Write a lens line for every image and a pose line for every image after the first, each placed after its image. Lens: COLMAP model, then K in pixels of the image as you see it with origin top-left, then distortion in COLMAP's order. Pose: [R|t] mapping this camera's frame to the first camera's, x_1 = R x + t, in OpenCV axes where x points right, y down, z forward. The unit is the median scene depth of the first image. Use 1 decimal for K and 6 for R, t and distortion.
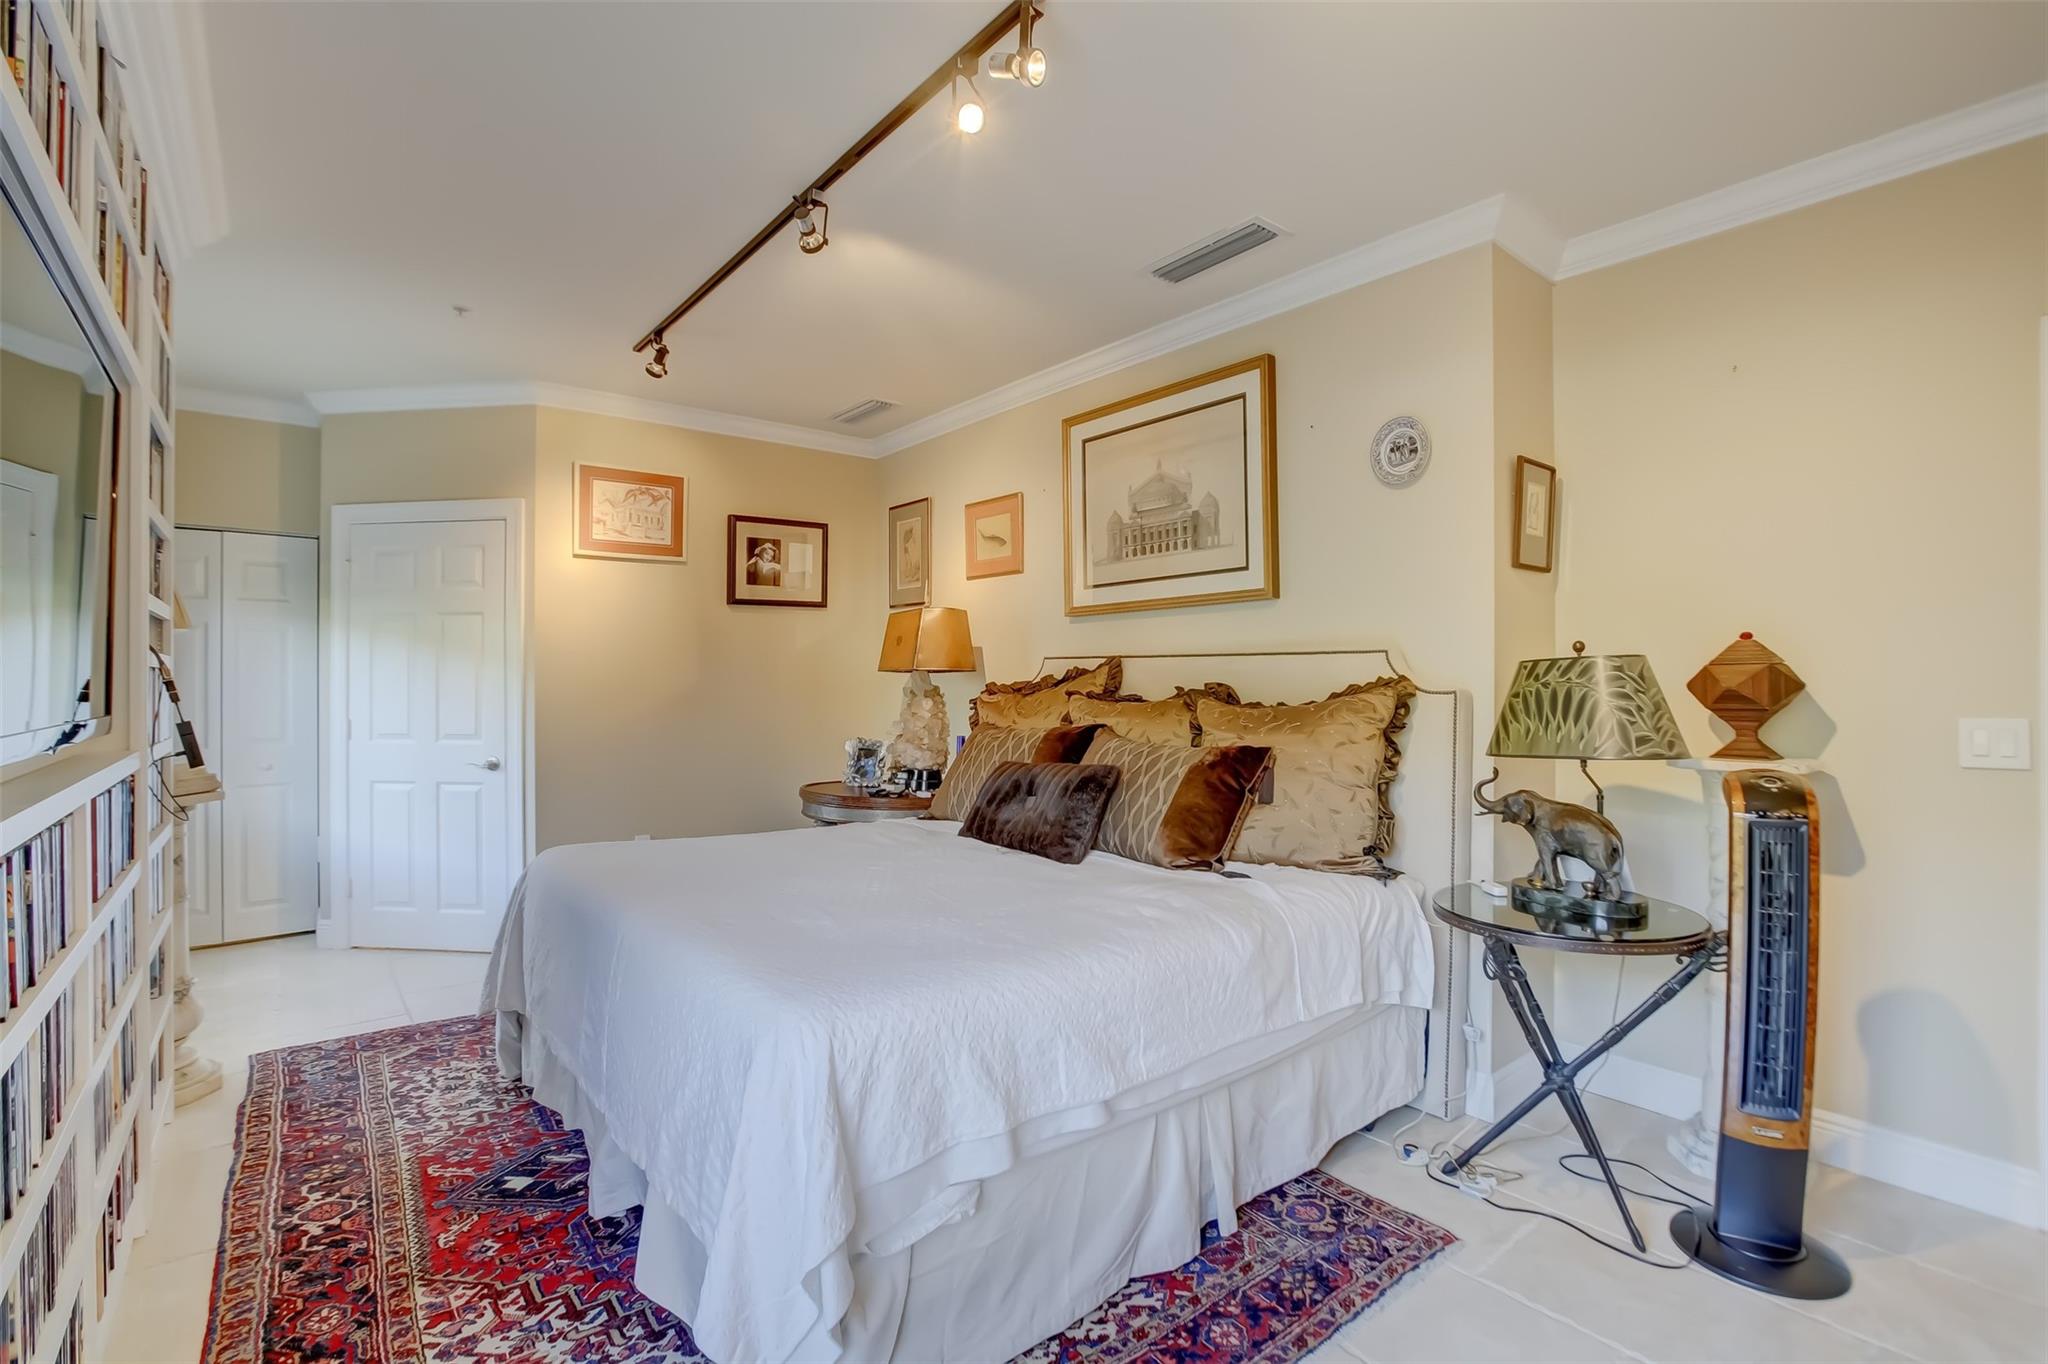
lens RADIAL K [[949.3, 0, 1039.0], [0, 949.3, 685.6], [0, 0, 1]] dist [-0.002948, -0.000111]
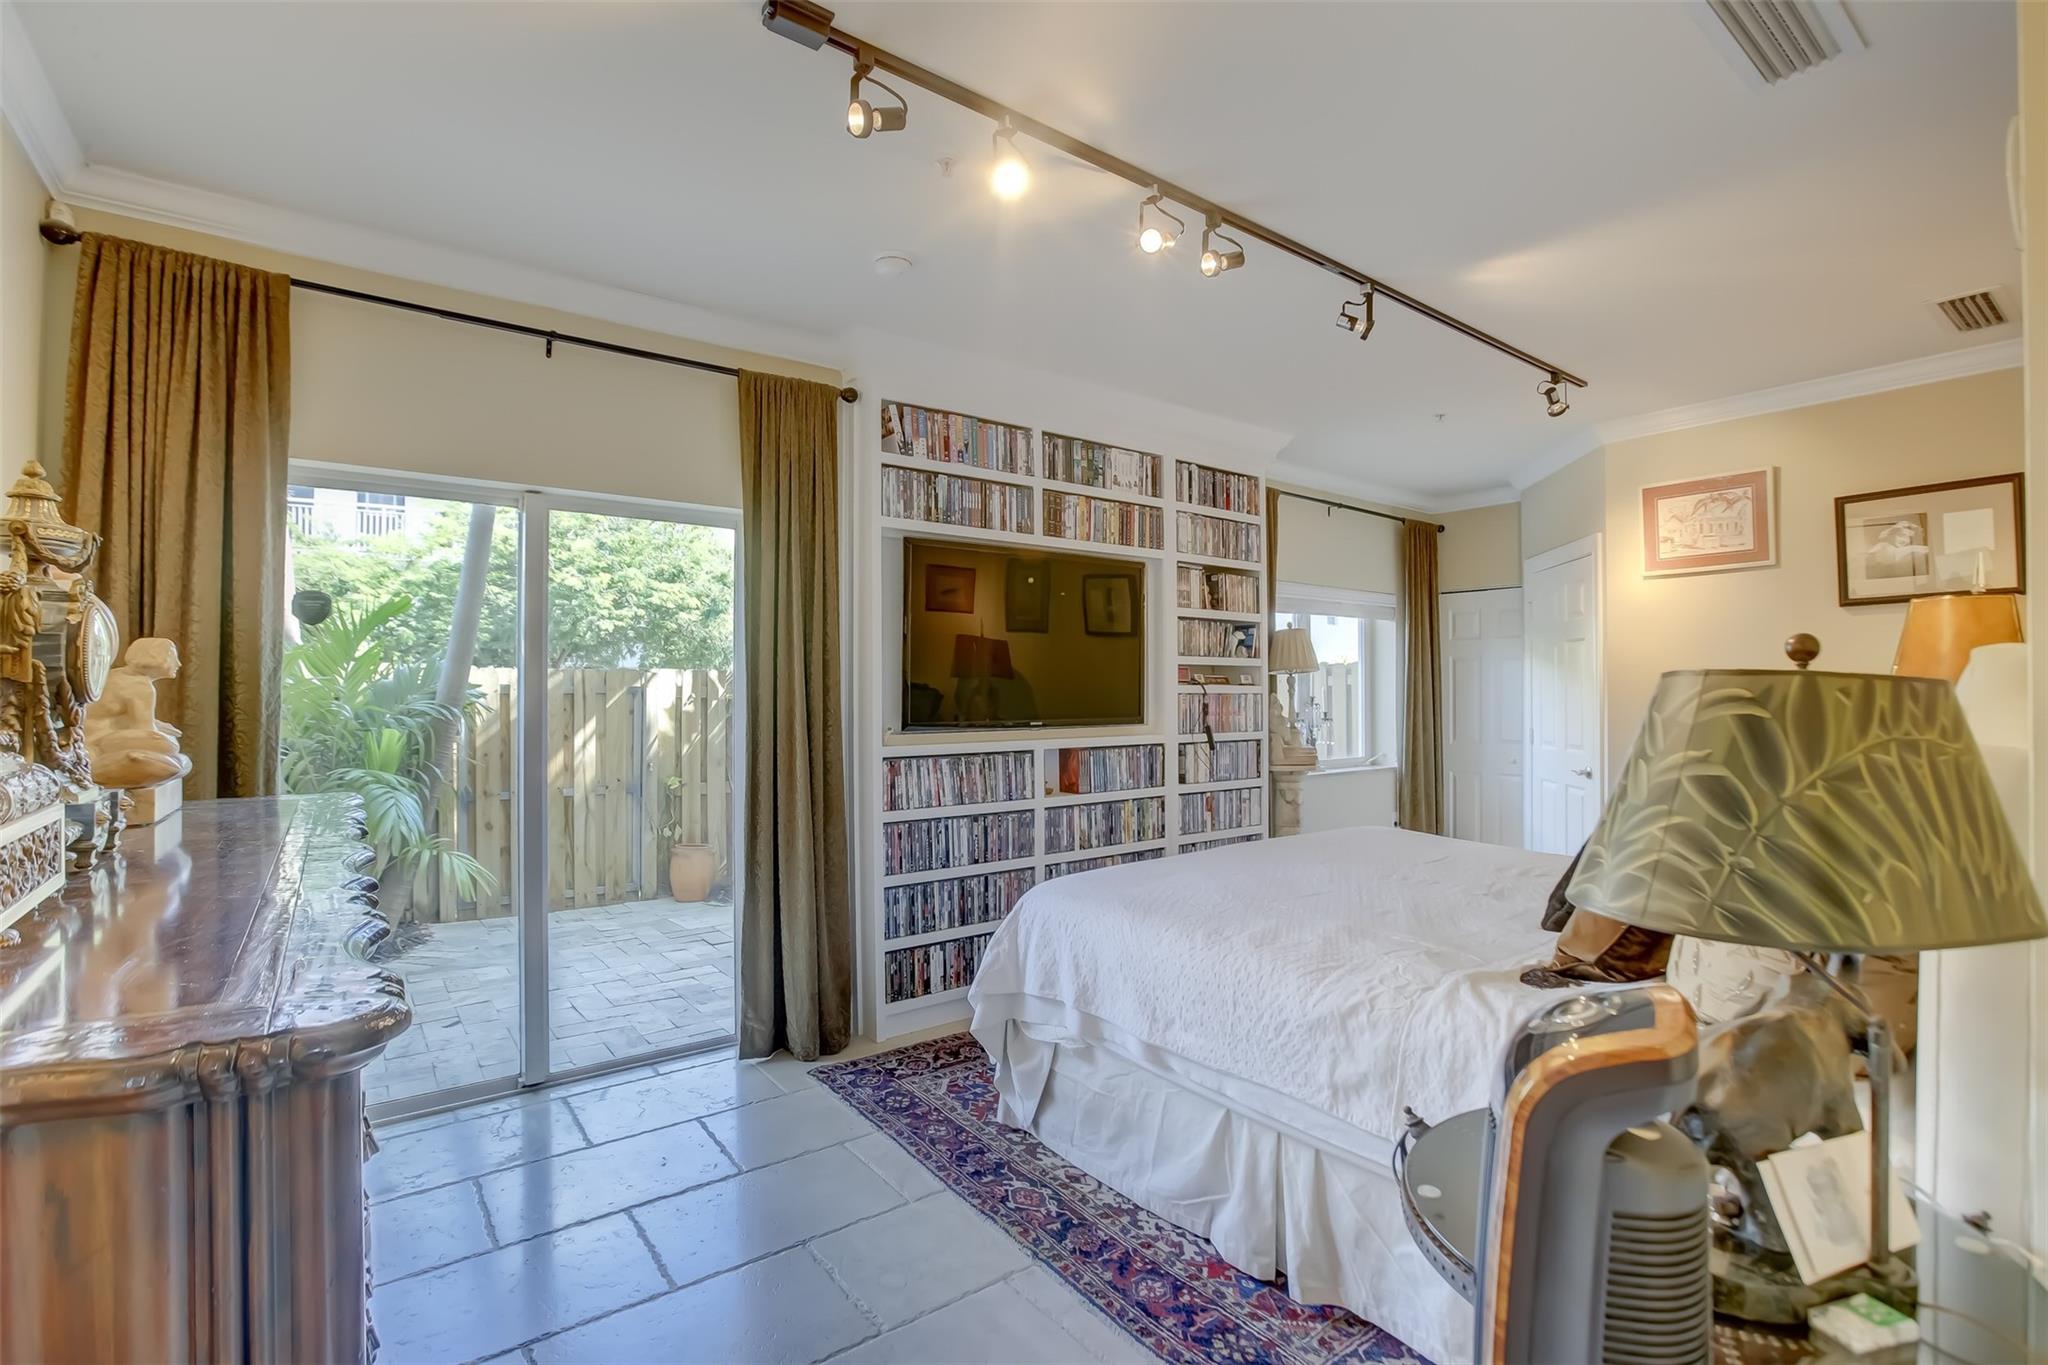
lens RADIAL K [[949.3, 0, 1038.3], [0, 949.3, 680.4], [0, 0, 1]] dist [-0.002948, -0.000111]
pose [[-0.030641, -0.009583, -0.999485, 0.555198], [-0.007043, 0.999931, -0.009371, -0.011310], [0.999506, 0.006752, -0.030706, 0.372530]]
